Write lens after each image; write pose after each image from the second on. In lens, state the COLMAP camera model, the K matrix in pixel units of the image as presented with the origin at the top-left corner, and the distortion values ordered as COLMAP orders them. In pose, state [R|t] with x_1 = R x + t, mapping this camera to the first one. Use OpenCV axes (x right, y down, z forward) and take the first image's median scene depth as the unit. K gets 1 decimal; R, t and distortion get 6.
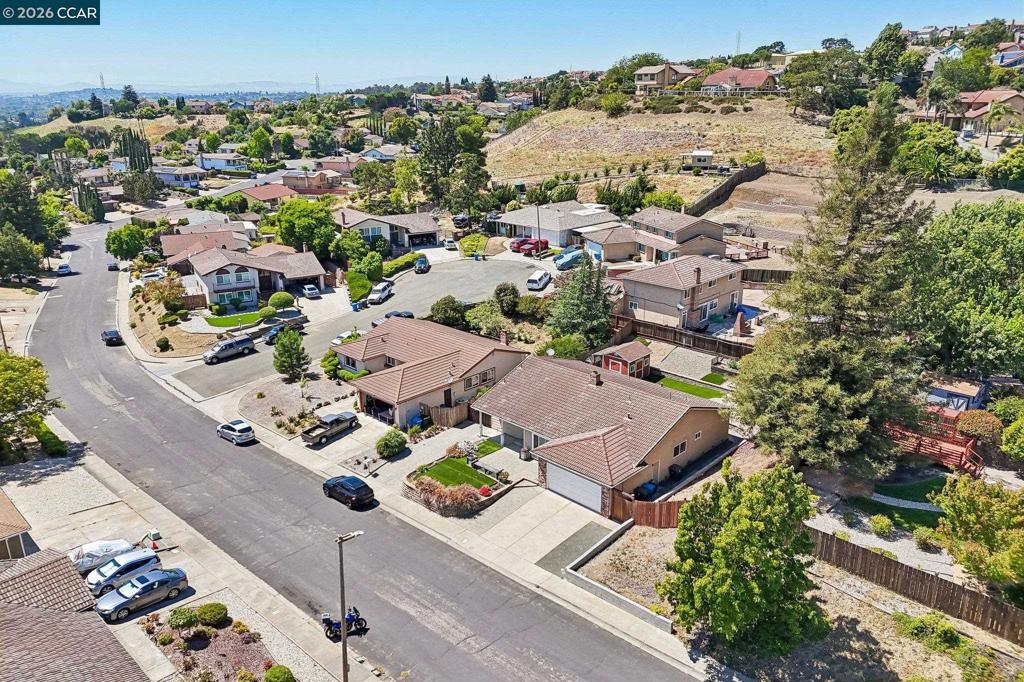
lens RADIAL K [[727.1, 0, 509.8], [0, 727.1, 368.4], [0, 0, 1]] dist [0.076939, -0.080774]
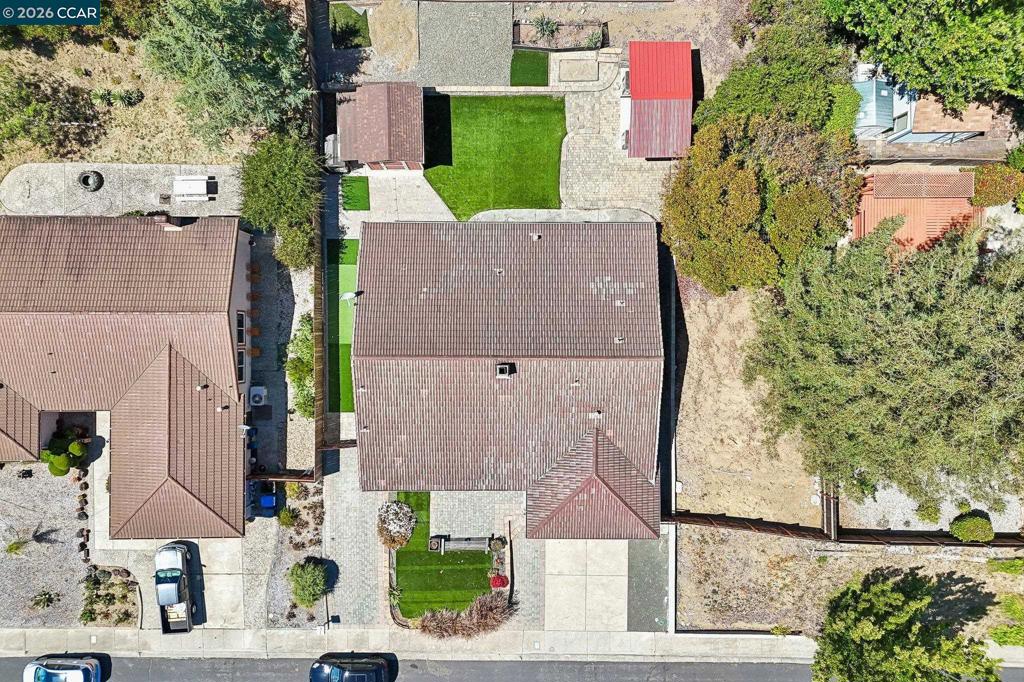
lens RADIAL K [[727.1, 0, 509.8], [0, 727.1, 368.4], [0, 0, 1]] dist [0.076939, -0.080774]
pose [[0.720829, -0.693022, 0.011267, 0.058714], [0.235266, 0.259932, 0.936528, -0.299138], [-0.651963, -0.672426, 0.350411, 0.397376]]
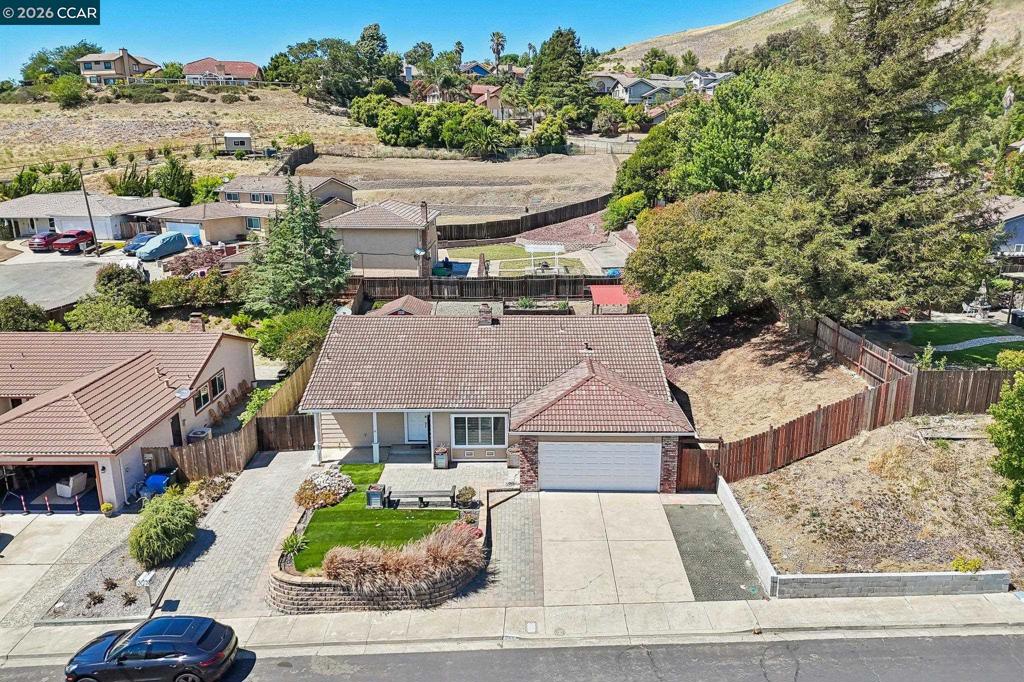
lens RADIAL K [[727.1, 0, 509.8], [0, 727.1, 368.4], [0, 0, 1]] dist [0.076939, -0.080774]
pose [[0.726891, -0.197853, 0.657634, -0.149607], [0.242452, 0.969871, 0.023806, 0.025005], [-0.642531, 0.142140, 0.752961, 0.267141]]
